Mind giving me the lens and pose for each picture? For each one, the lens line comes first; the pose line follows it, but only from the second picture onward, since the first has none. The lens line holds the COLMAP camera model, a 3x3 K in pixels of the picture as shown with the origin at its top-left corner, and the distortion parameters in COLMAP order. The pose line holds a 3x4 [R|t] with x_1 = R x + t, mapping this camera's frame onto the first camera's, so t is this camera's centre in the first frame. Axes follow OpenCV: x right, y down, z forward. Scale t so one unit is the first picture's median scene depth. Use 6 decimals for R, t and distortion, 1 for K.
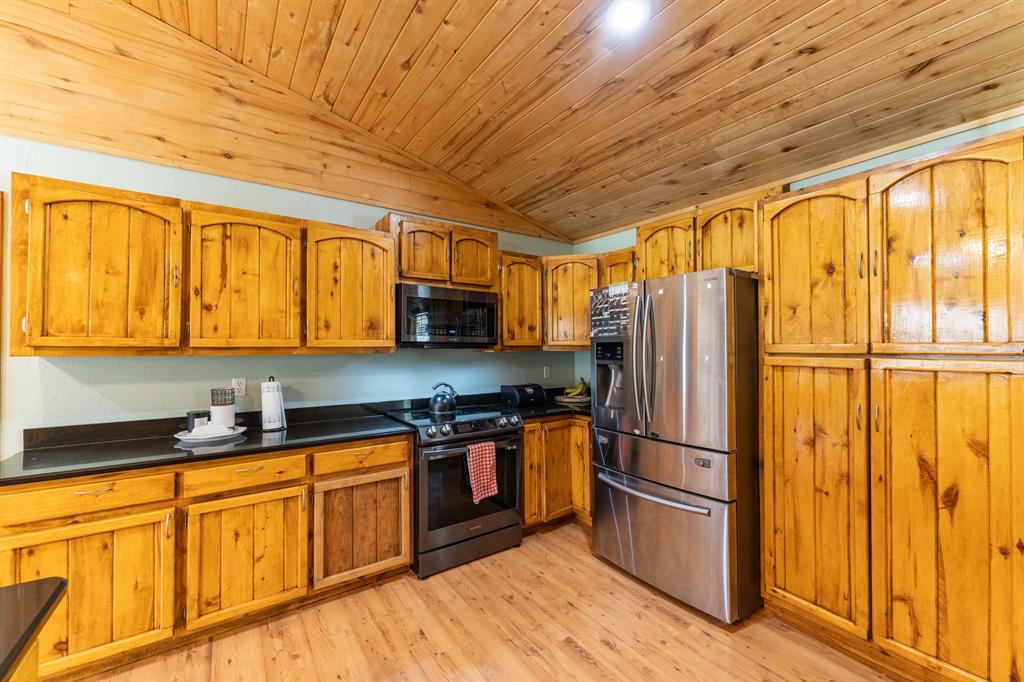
lens RADIAL K [[414.1, 0, 512.0], [0, 414.1, 341.0], [0, 0, 1]] dist [0.000286, 0.000056]
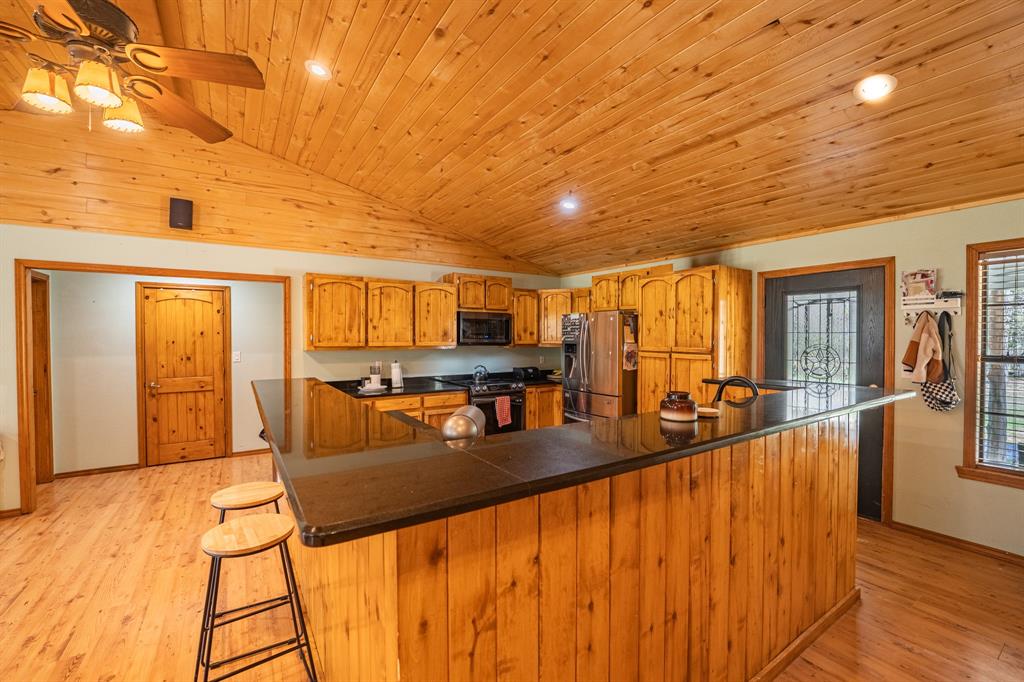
lens RADIAL K [[423.3, 0, 508.8], [0, 423.3, 343.8], [0, 0, 1]] dist [-0.023969, 0.000356]
pose [[0.999313, 0.004533, -0.036787, 0.023257], [-0.003320, 0.999451, 0.032969, -0.057014], [0.036916, -0.032824, 0.998779, -0.907660]]
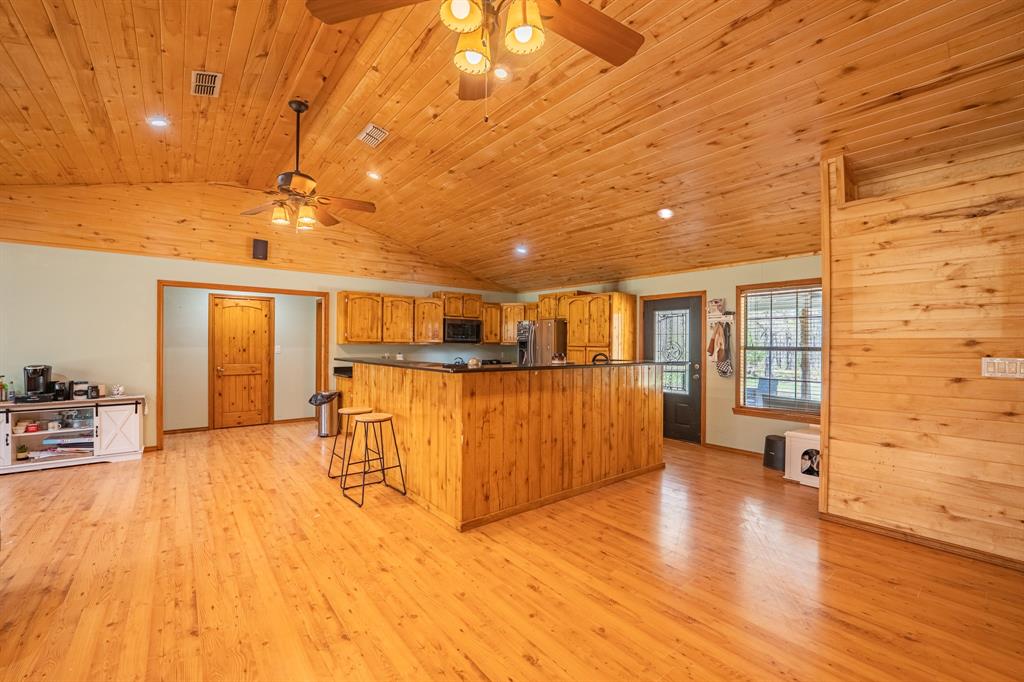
lens RADIAL K [[424.2, 0, 512.0], [0, 424.2, 341.0], [0, 0, 1]] dist [-0.031171, 0.005526]
pose [[0.997833, 0.011864, 0.064717, -0.017941], [-0.012558, 0.999868, 0.010334, -0.027948], [-0.064586, -0.011124, 0.997850, -1.729520]]
